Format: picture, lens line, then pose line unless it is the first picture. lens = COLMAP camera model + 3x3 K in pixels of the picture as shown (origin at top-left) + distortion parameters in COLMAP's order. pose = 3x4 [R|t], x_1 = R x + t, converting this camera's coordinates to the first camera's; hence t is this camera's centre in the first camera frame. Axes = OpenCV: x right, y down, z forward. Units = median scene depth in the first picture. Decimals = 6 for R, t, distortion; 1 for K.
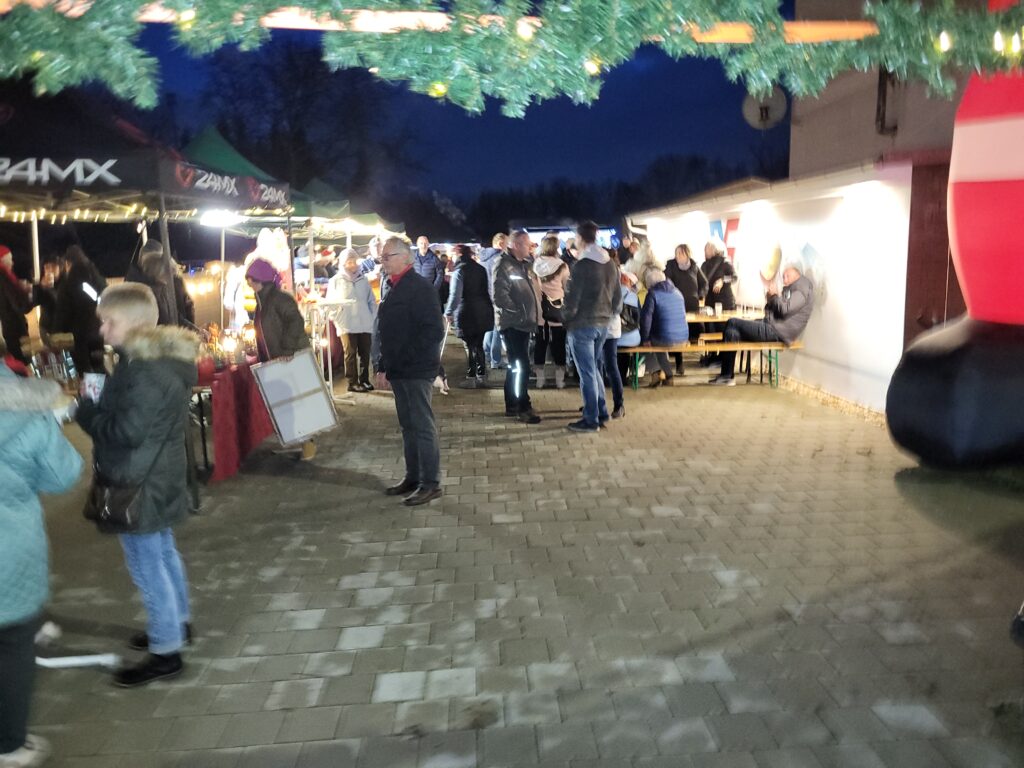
lens RADIAL K [[779.7, 0, 513.6], [0, 779.7, 374.4], [0, 0, 1]] dist [0.055510, -0.042594]
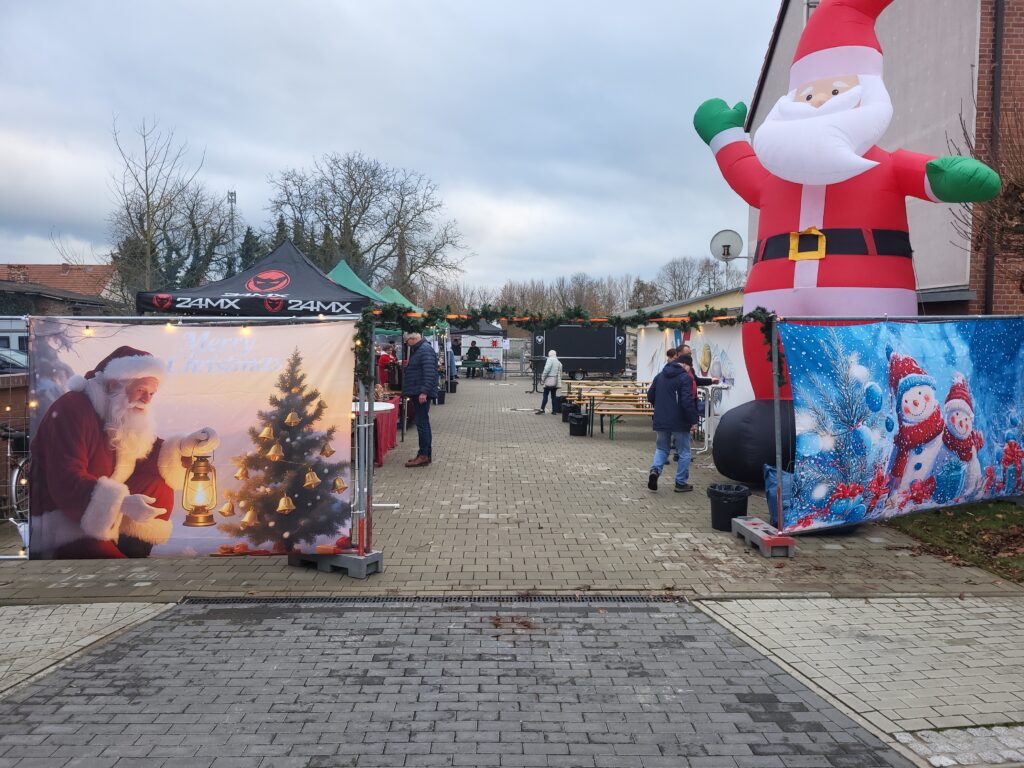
lens RADIAL K [[779.7, 0, 511.4], [0, 779.7, 388.4], [0, 0, 1]] dist [0.055510, -0.042594]
pose [[0.998842, 0.040505, -0.025947, -0.006593], [-0.042764, 0.994710, -0.093399, 0.088323], [0.022027, 0.094400, 0.995291, -0.686443]]
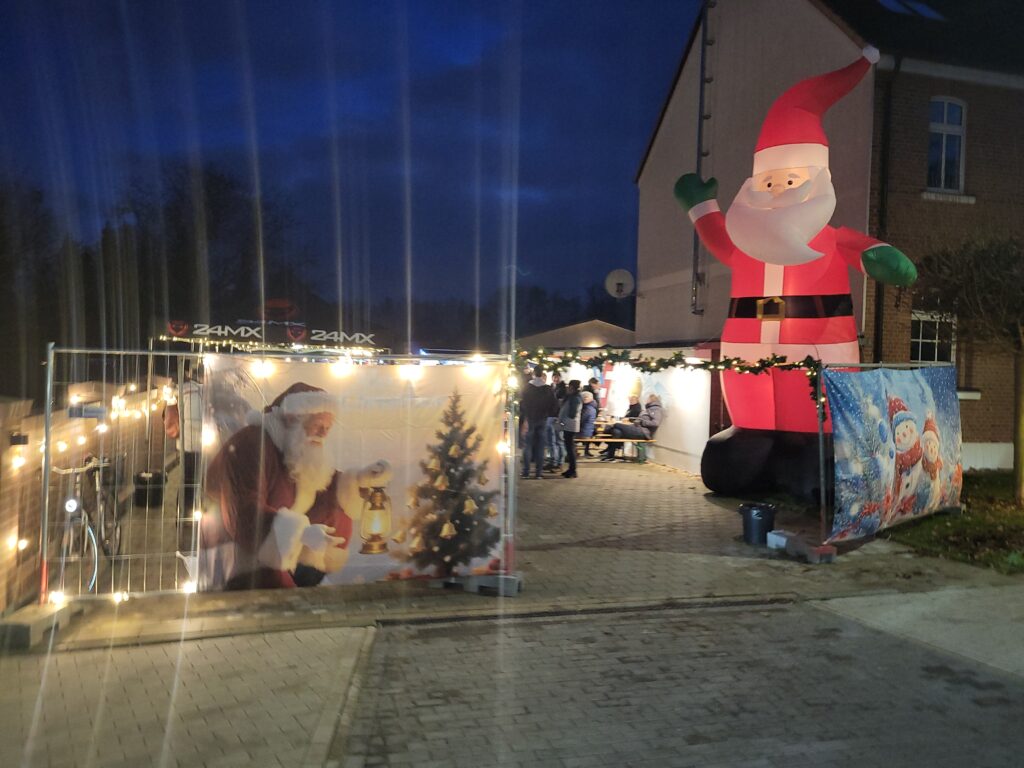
lens RADIAL K [[779.7, 0, 514.6], [0, 779.7, 380.9], [0, 0, 1]] dist [0.055510, -0.042594]
pose [[0.976372, 0.054568, 0.209092, -0.370395], [-0.025892, 0.990163, -0.137505, 0.094482], [-0.214538, 0.128842, 0.968180, -0.757645]]
